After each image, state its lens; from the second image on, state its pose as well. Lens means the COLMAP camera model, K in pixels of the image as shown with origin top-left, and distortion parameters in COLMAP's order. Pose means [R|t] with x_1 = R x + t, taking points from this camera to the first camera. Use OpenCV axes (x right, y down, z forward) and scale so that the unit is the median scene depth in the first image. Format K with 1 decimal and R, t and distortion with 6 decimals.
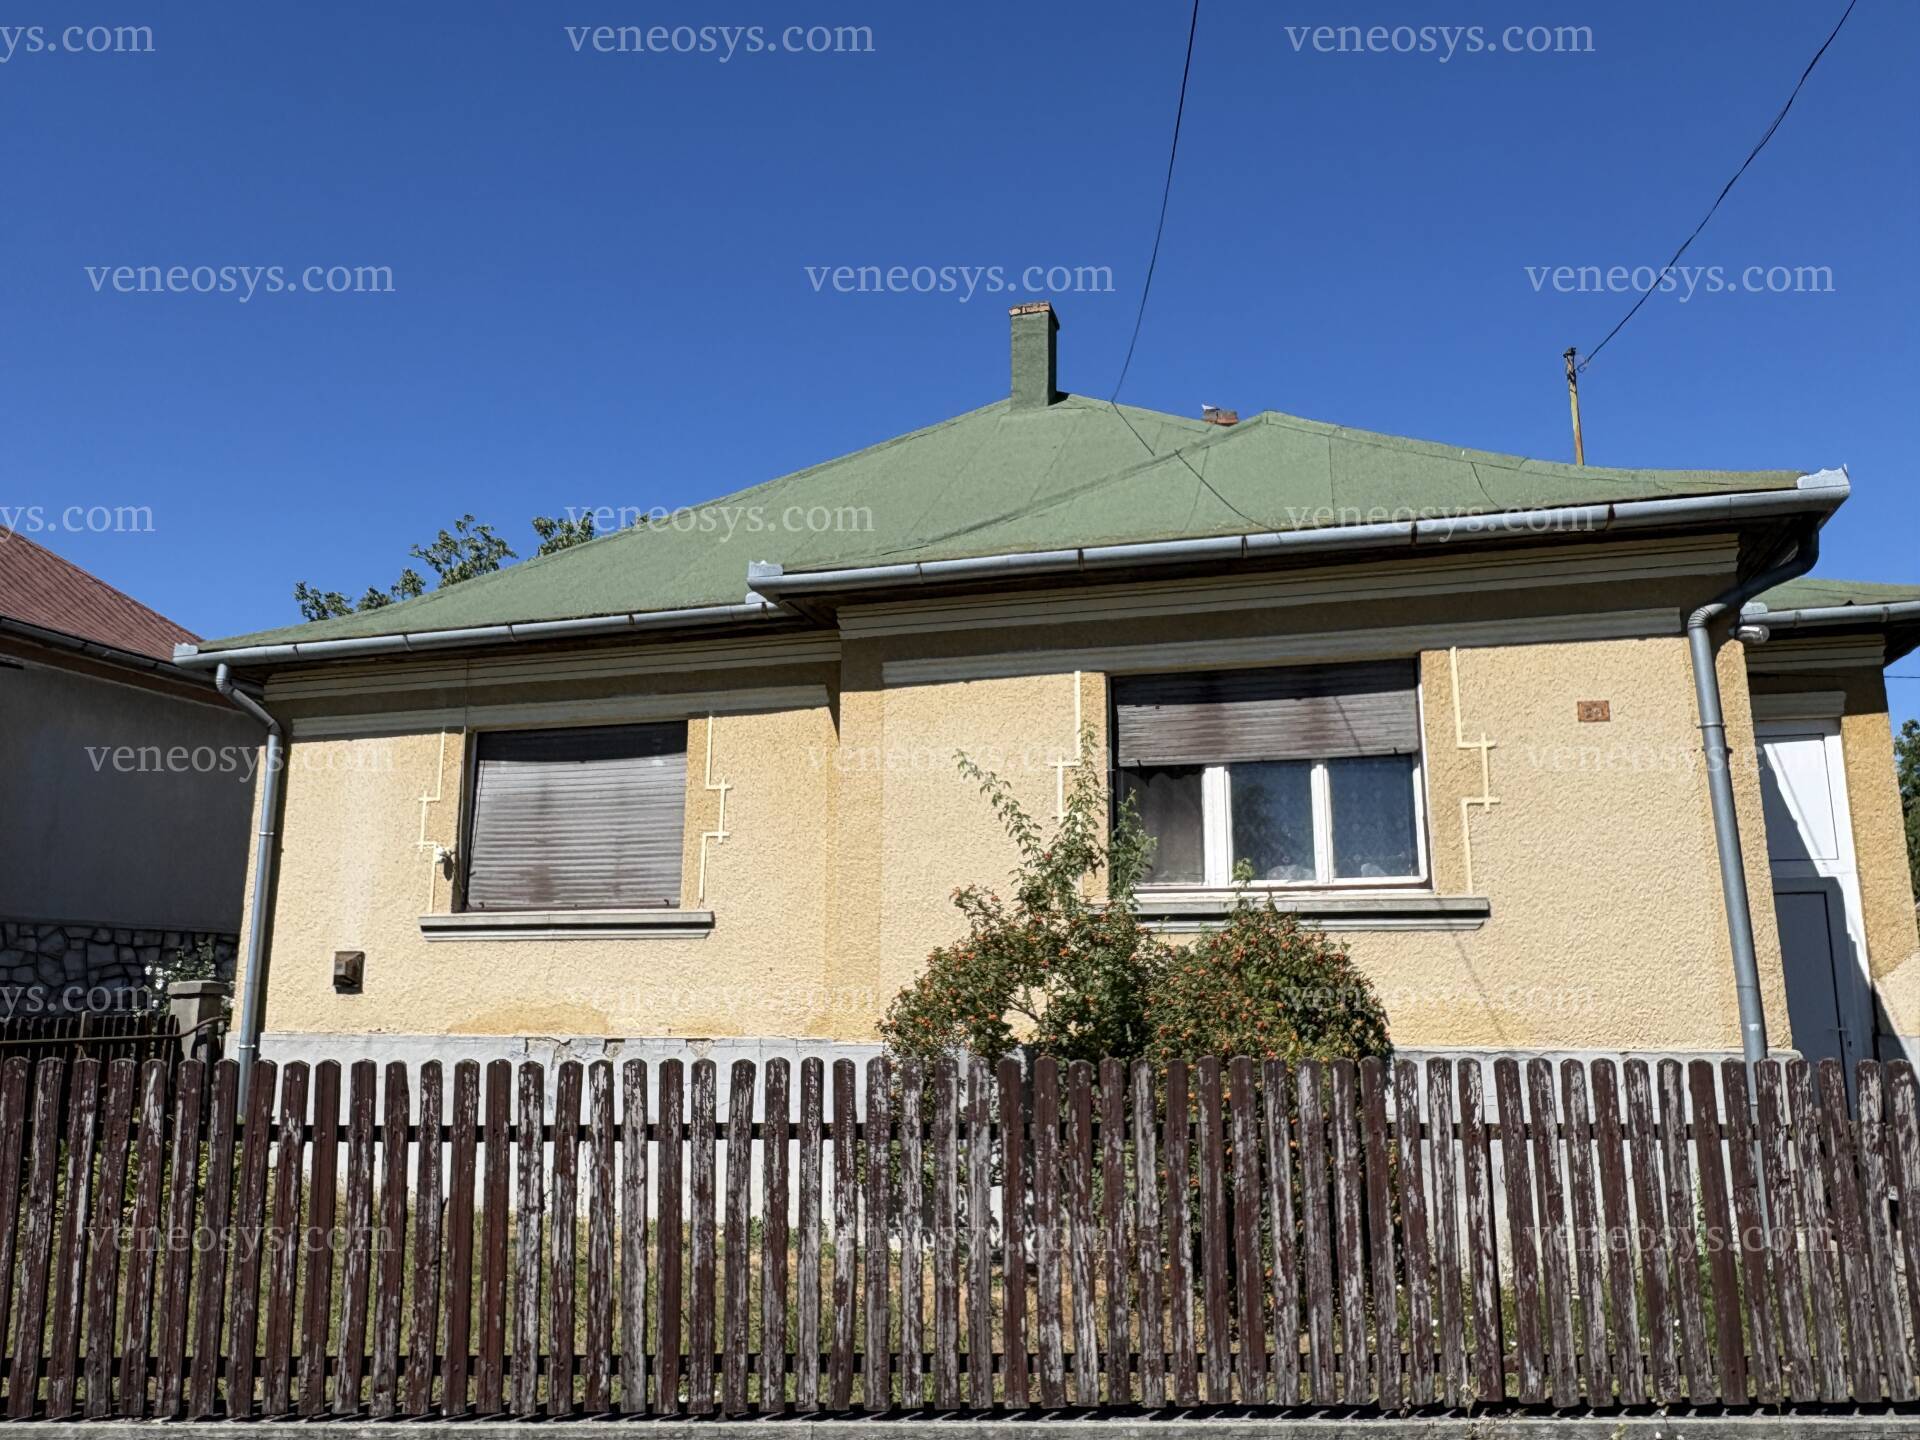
lens RADIAL K [[1382.1, 0, 960.0], [0, 1382.1, 720.0], [0, 0, 1]] dist [-0.001427, 0.004602]
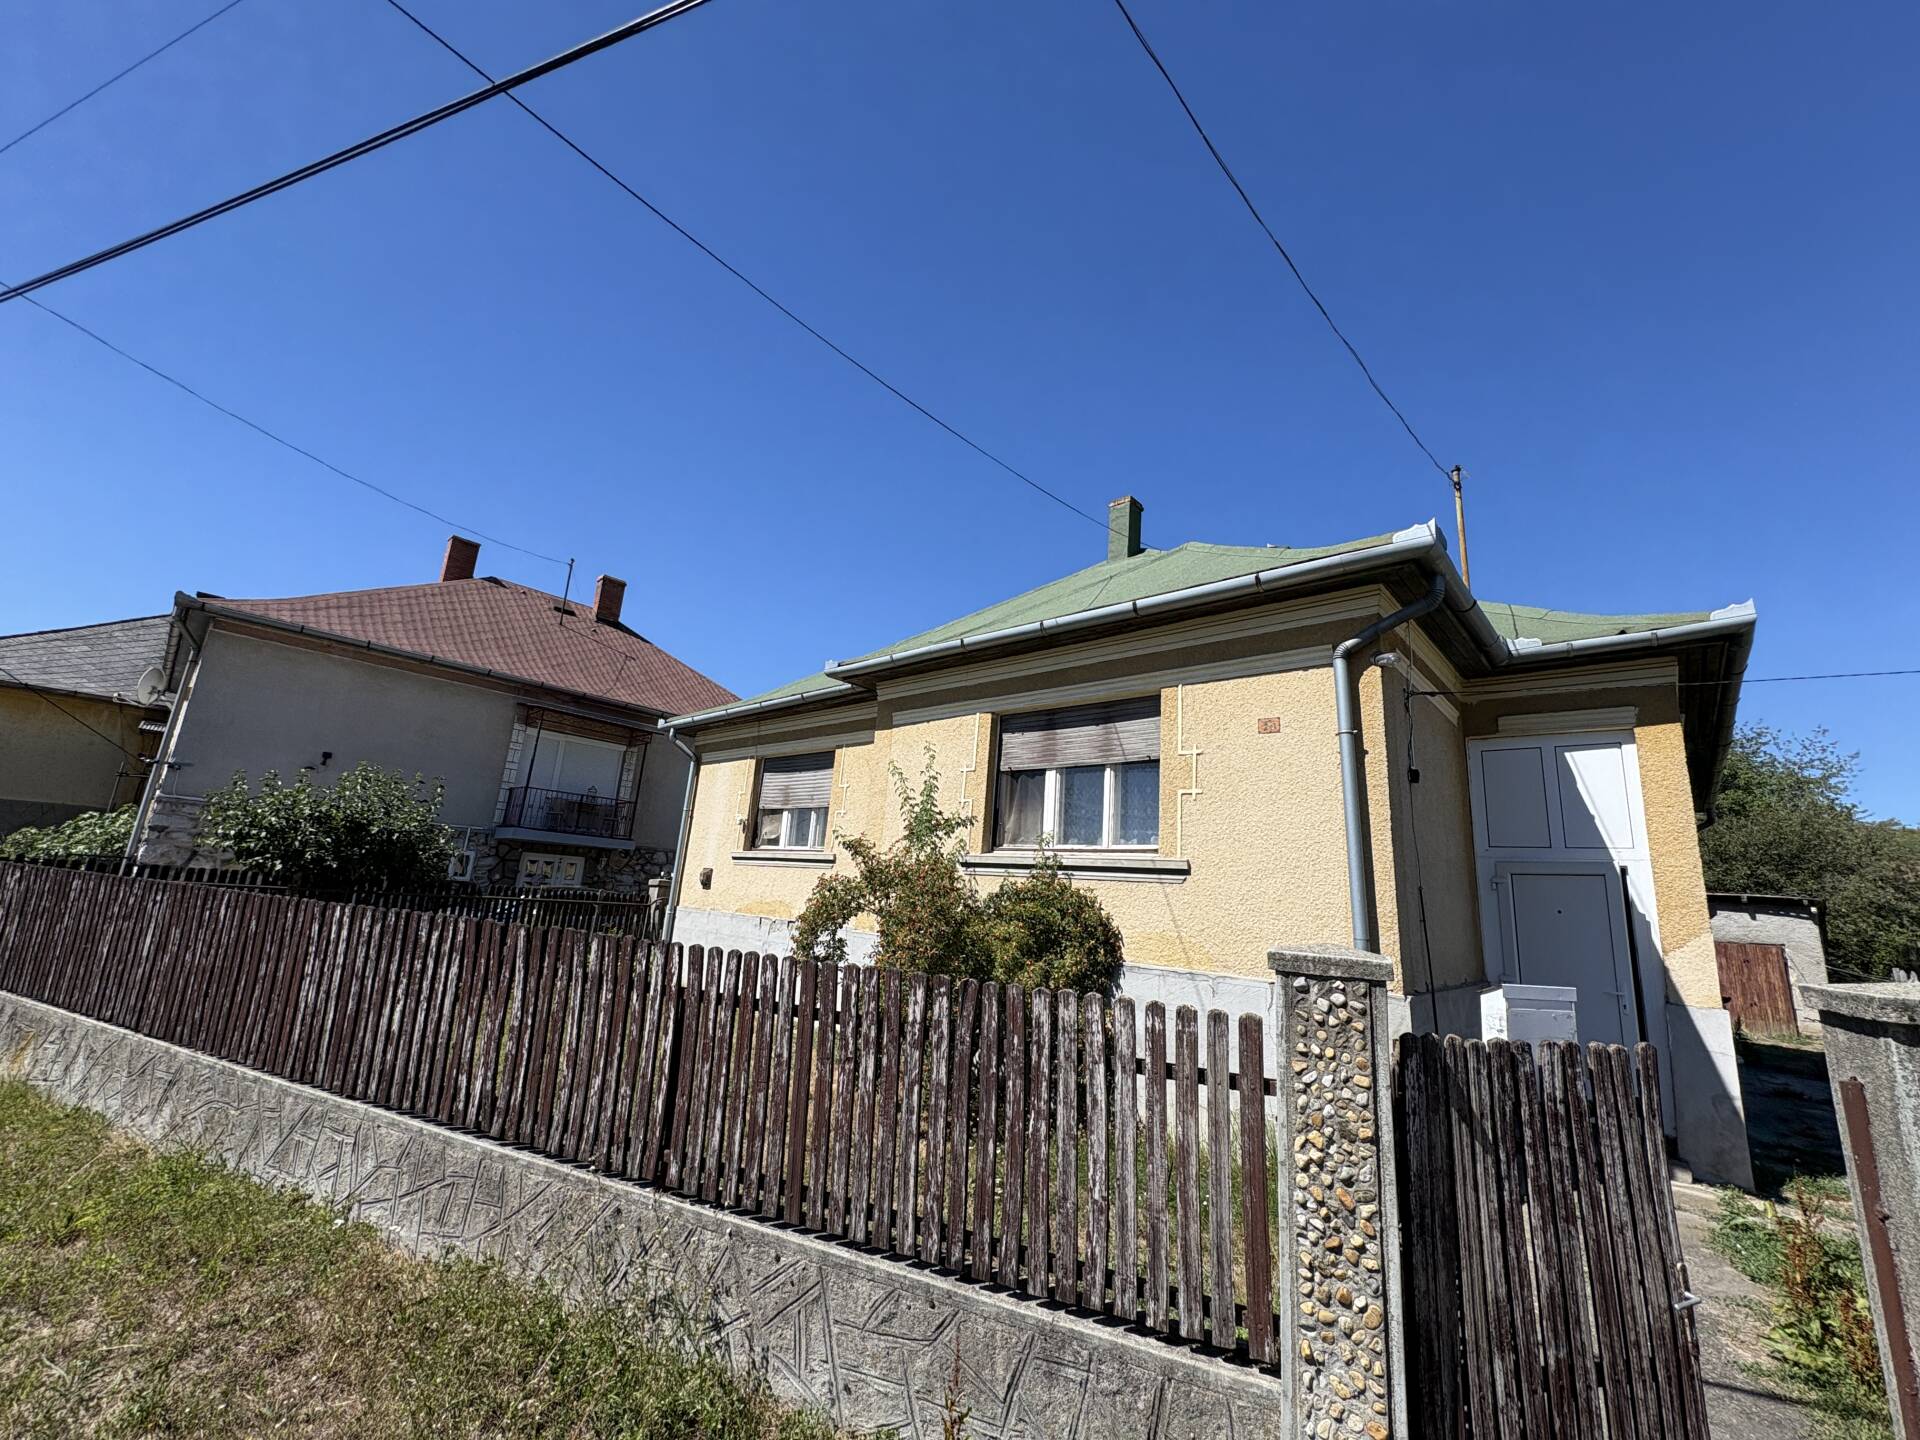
lens RADIAL K [[770.5, 0, 960.0], [0, 770.5, 720.0], [0, 0, 1]] dist [0.001197, 0.000039]
pose [[0.898253, -0.036170, -0.437987, 0.473530], [0.012055, 0.998260, -0.057714, 0.025724], [0.439313, 0.046562, 0.897127, 0.172807]]
